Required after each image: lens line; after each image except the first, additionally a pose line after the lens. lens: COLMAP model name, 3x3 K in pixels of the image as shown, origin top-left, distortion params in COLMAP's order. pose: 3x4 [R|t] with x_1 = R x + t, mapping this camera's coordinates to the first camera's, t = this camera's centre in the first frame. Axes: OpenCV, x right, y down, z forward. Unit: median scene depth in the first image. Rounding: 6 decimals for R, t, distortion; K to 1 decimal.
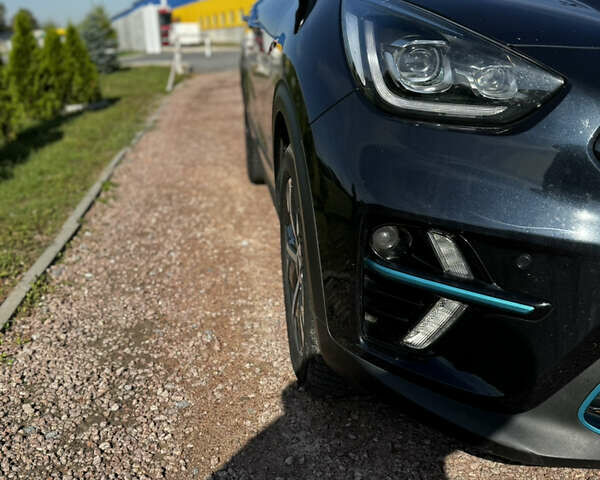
lens RADIAL K [[669.2, 0, 300.4], [0, 669.2, 244.7], [0, 0, 1]] dist [0.134417, 0.000000]
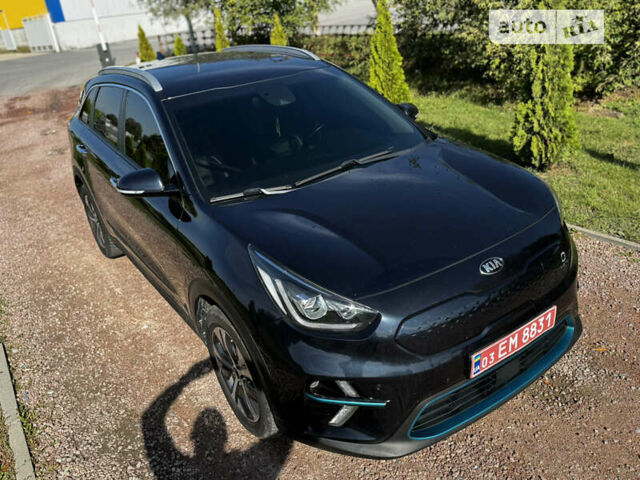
lens RADIAL K [[535.0, 0, 315.5], [0, 535.0, 242.1], [0, 0, 1]] dist [0.076329, -0.081538]
pose [[0.888812, -0.249535, 0.384377, -0.226883], [0.212943, 0.967588, 0.135753, -0.370261], [-0.405794, -0.038808, 0.913140, -0.302404]]
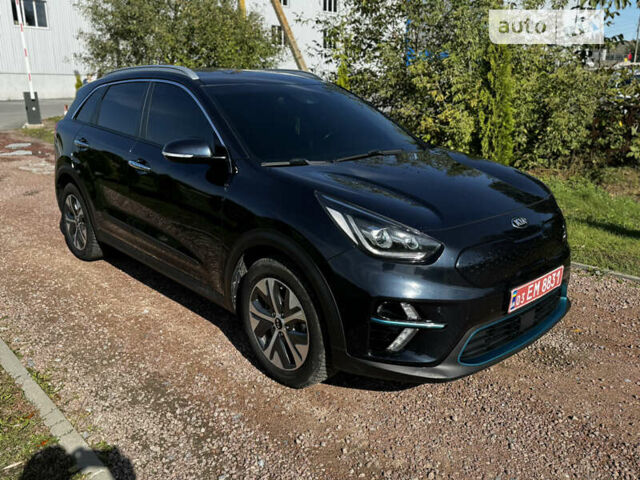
lens RADIAL K [[535.0, 0, 319.6], [0, 535.0, 237.7], [0, 0, 1]] dist [0.076329, -0.081538]
pose [[0.814478, -0.127848, 0.565933, -0.592365], [0.145947, 0.989201, 0.013423, -0.170520], [-0.561538, 0.071664, 0.824342, -0.252799]]
